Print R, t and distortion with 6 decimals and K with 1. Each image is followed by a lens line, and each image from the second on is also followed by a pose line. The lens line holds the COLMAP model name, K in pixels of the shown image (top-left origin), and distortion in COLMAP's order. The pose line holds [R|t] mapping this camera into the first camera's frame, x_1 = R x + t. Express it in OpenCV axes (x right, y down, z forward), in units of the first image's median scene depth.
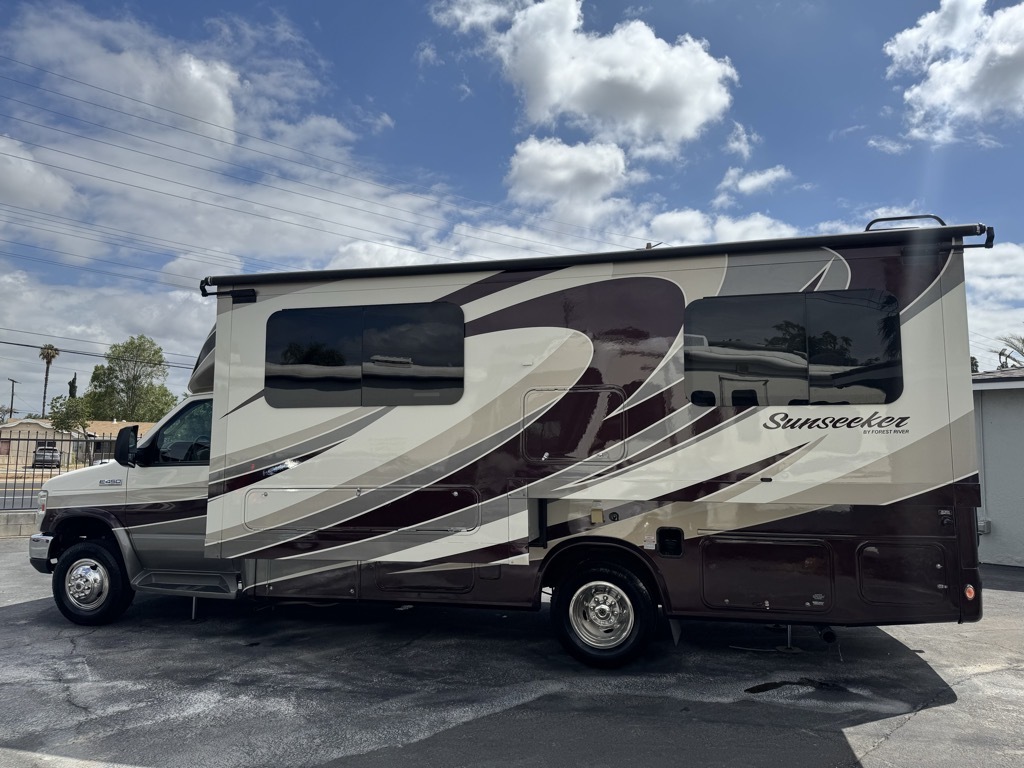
lens RADIAL K [[720.3, 0, 508.0], [0, 720.3, 381.9], [0, 0, 1]] dist [0.062764, -0.070101]
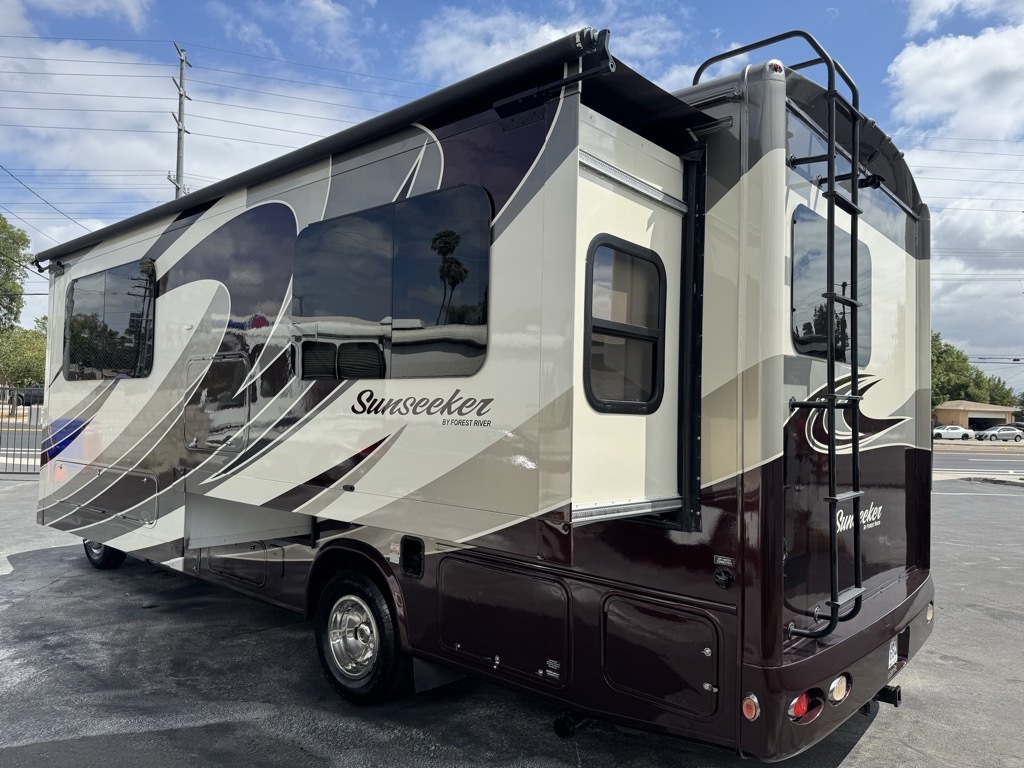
lens RADIAL K [[720.3, 0, 501.0], [0, 720.3, 386.6], [0, 0, 1]] dist [0.062764, -0.070101]
pose [[0.883202, 0.001057, -0.468991, 0.794071], [0.029669, 0.997869, 0.058121, 0.004778], [0.468053, -0.065247, 0.881288, 0.473916]]
